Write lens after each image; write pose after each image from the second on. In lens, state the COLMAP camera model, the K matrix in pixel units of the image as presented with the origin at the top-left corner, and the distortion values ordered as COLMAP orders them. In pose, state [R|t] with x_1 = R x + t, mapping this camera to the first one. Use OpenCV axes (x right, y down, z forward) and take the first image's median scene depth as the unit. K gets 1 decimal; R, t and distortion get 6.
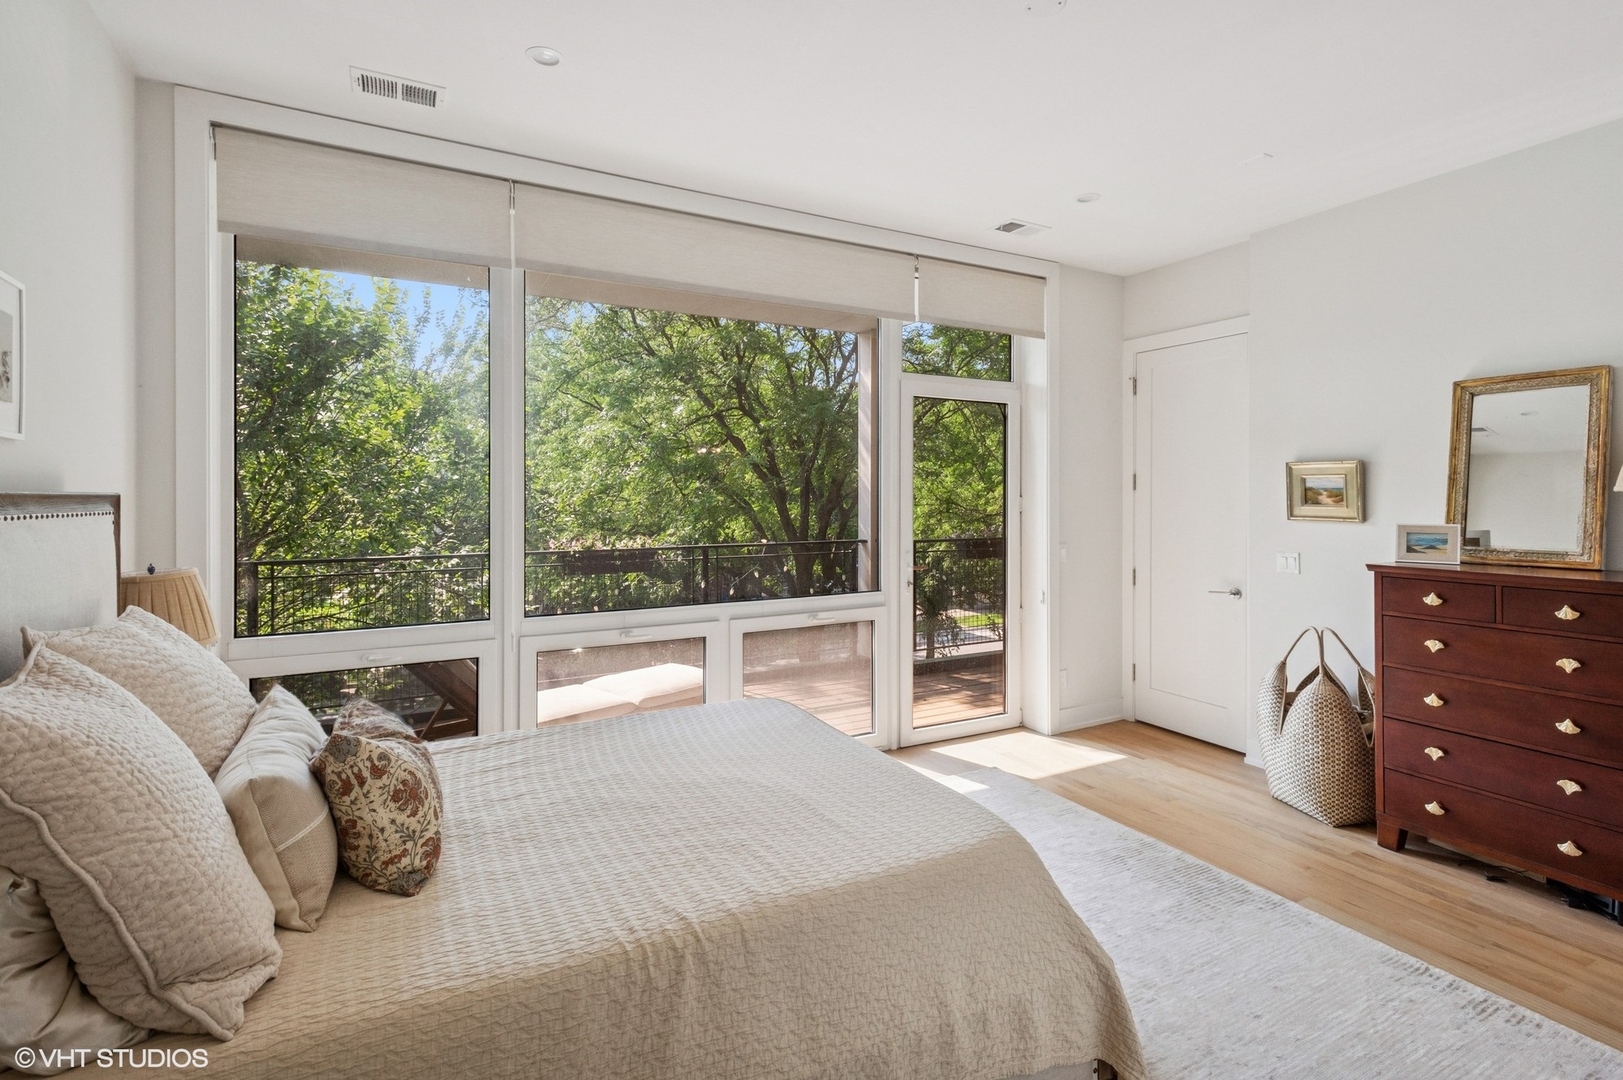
lens RADIAL K [[788.3, 0, 810.7], [0, 788.3, 492.6], [0, 0, 1]] dist [0.002188, 0.000014]
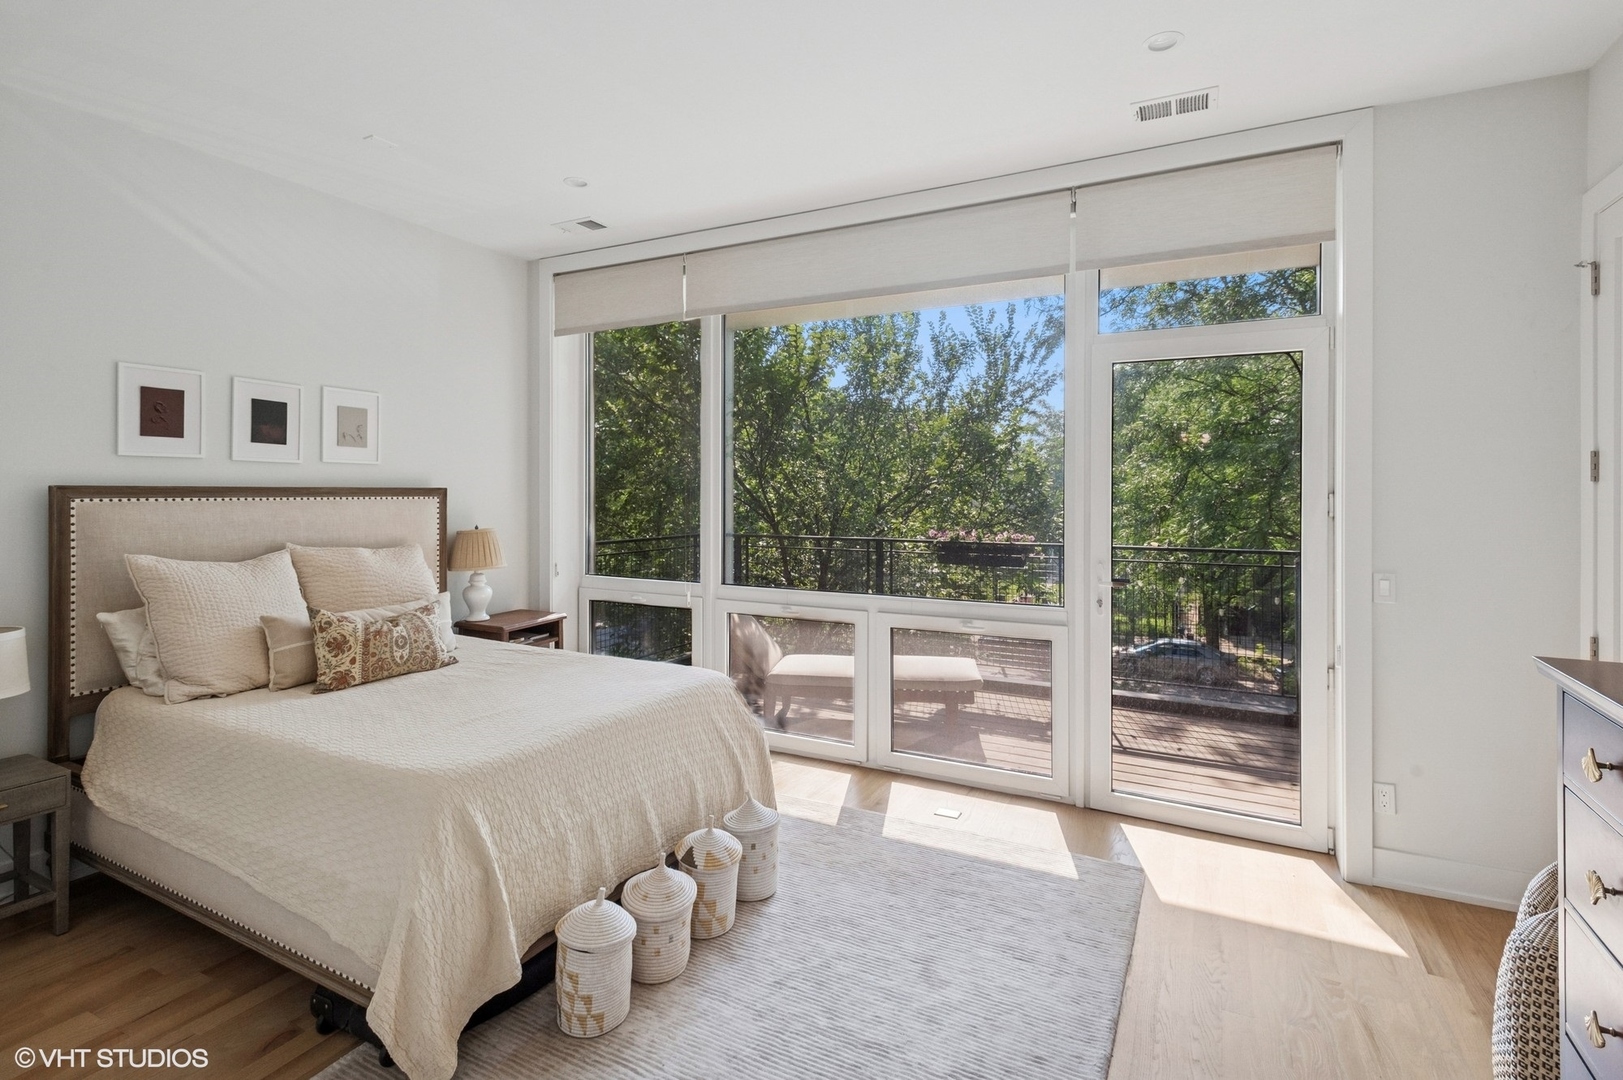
lens RADIAL K [[769.5, 0, 819.1], [0, 769.5, 488.0], [0, 0, 1]] dist [0.000322, -0.000278]
pose [[0.557679, -0.001748, -0.830055, 0.608105], [-0.000501, 0.999997, -0.002442, 0.002930], [0.830056, 0.001778, 0.557677, 0.339045]]
